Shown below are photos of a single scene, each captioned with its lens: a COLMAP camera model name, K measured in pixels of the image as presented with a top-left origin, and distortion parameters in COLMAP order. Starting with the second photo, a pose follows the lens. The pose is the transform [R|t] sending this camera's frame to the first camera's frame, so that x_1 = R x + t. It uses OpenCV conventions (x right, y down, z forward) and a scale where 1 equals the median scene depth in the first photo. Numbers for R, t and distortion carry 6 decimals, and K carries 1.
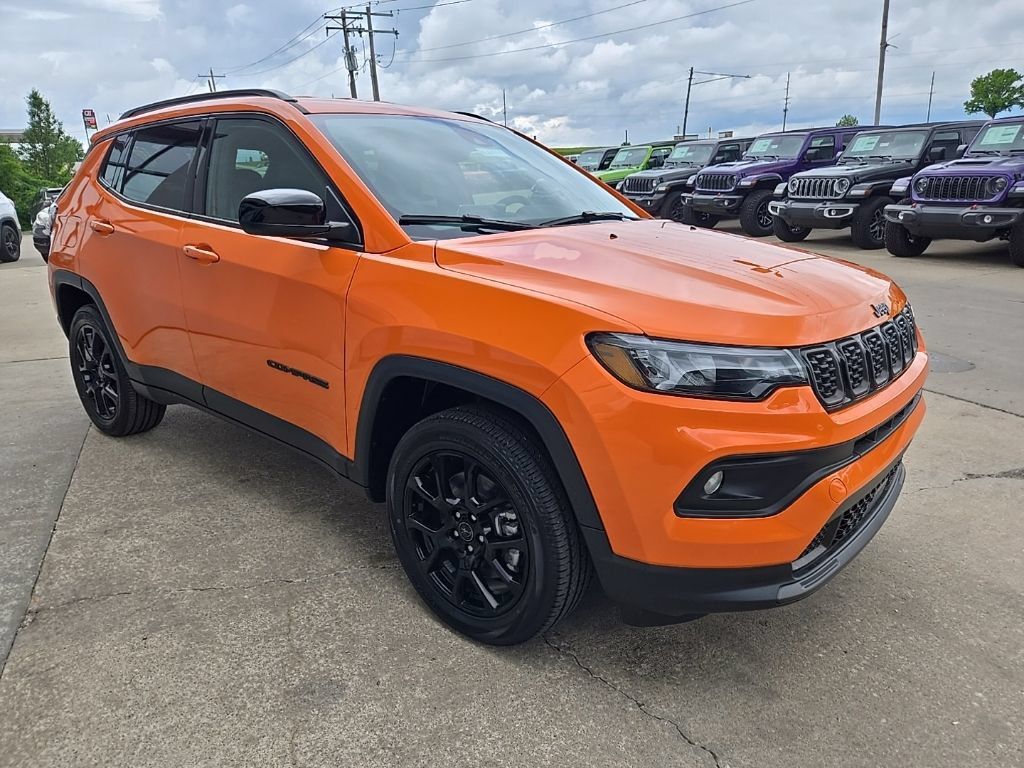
lens RADIAL K [[689.7, 0, 511.1], [0, 689.7, 388.3], [0, 0, 1]] dist [0.069542, -0.056407]
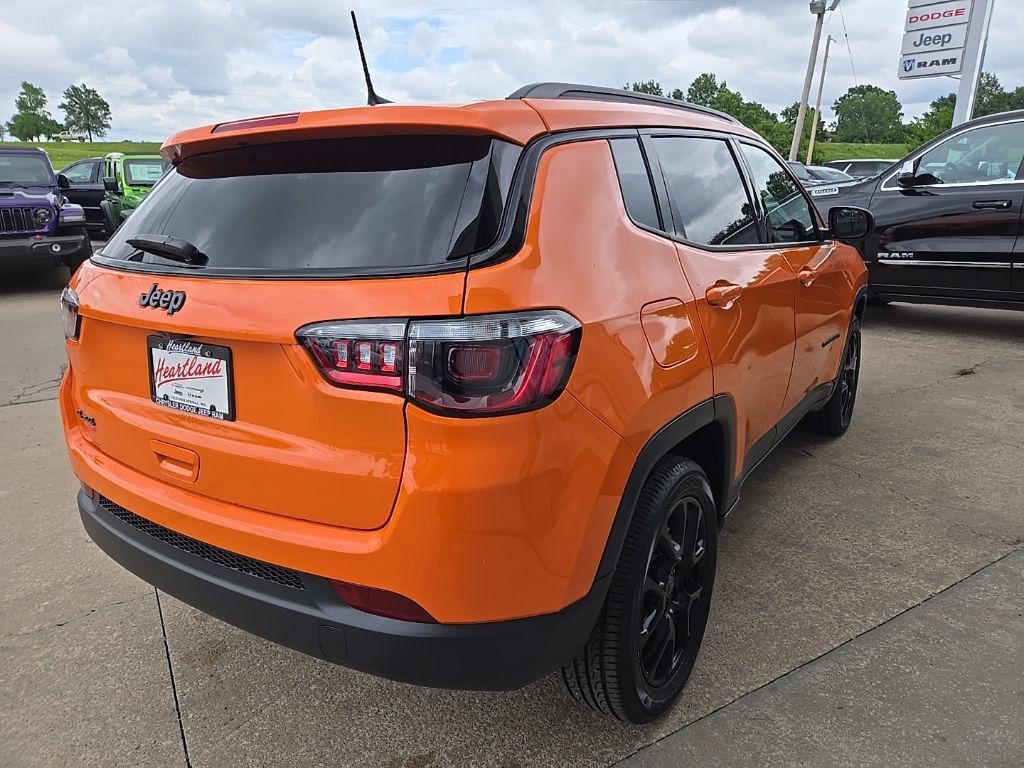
lens RADIAL K [[689.7, 0, 518.1], [0, 689.7, 381.9], [0, 0, 1]] dist [0.069542, -0.056407]
pose [[-0.116707, -0.256388, 0.959502, -0.300866], [0.307431, 0.909327, 0.280375, -0.098923], [-0.944387, 0.327702, -0.027303, 0.314168]]
